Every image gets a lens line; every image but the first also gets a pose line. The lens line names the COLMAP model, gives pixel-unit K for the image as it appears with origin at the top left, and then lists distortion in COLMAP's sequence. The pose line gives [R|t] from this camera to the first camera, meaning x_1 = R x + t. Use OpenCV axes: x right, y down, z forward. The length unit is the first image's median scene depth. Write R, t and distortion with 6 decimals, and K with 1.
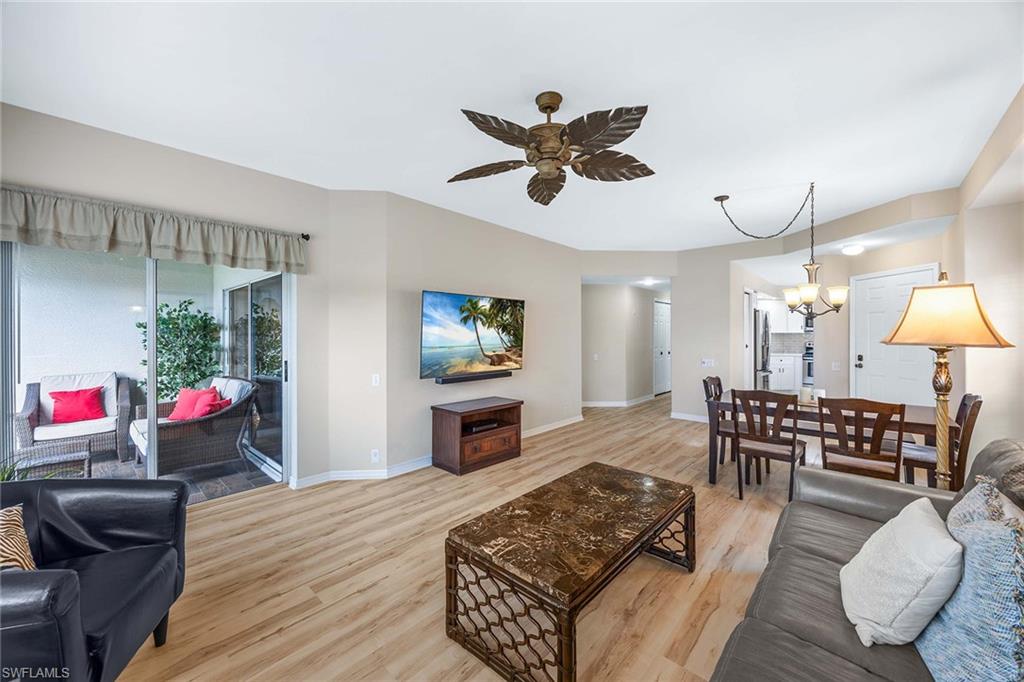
lens RADIAL K [[388.8, 0, 502.6], [0, 388.8, 331.8], [0, 0, 1]] dist [-0.005535, 0.001149]
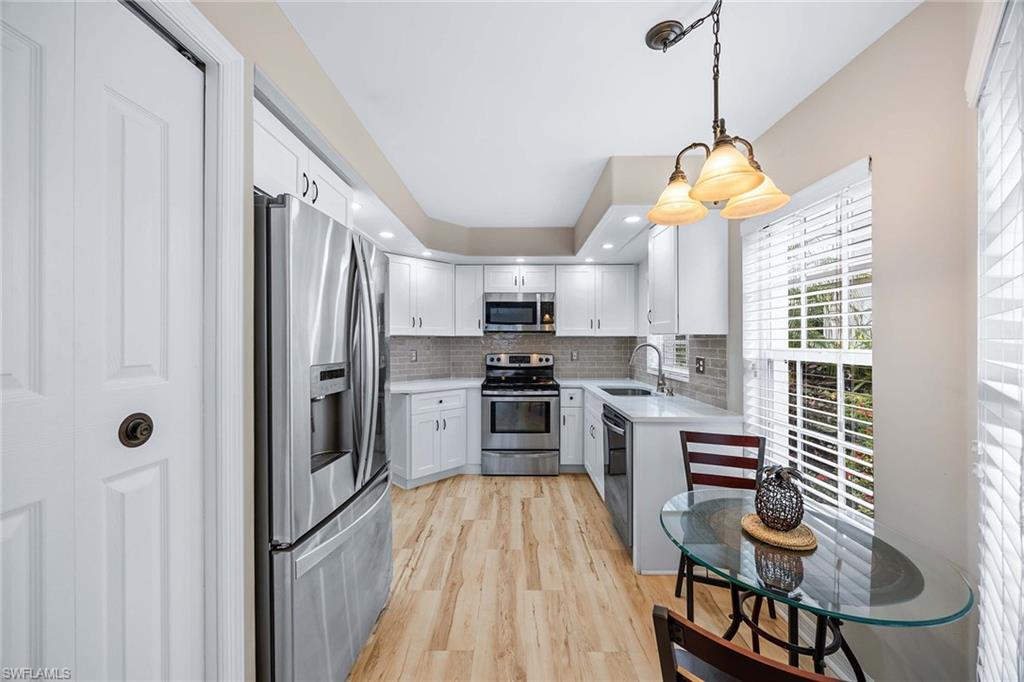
lens RADIAL K [[388.8, 0, 509.5], [0, 388.8, 341.2], [0, 0, 1]] dist [-0.005535, 0.001149]
pose [[0.738684, -0.003635, 0.674043, 1.310587], [-0.002956, 0.999958, 0.008633, 0.012761], [-0.674046, -0.008370, 0.738642, 1.711156]]
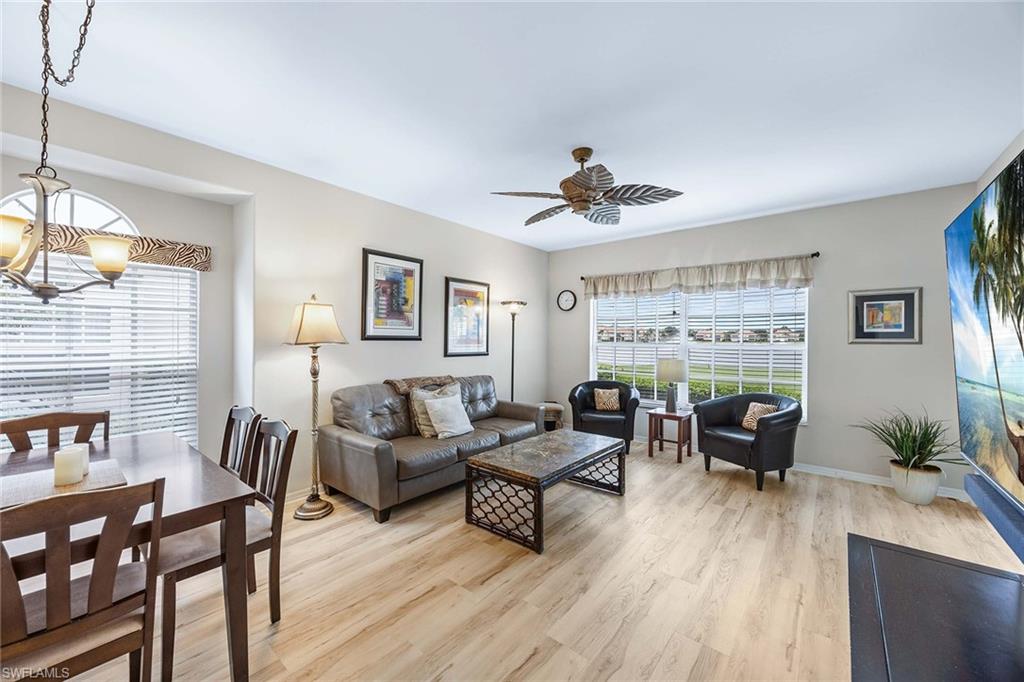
lens RADIAL K [[388.8, 0, 509.3], [0, 388.8, 339.6], [0, 0, 1]] dist [-0.005535, 0.001149]
pose [[-0.998072, -0.005067, -0.061856, 0.298294], [-0.004844, 0.999981, -0.003754, 0.012786], [0.061874, -0.003447, -0.998078, 1.561402]]
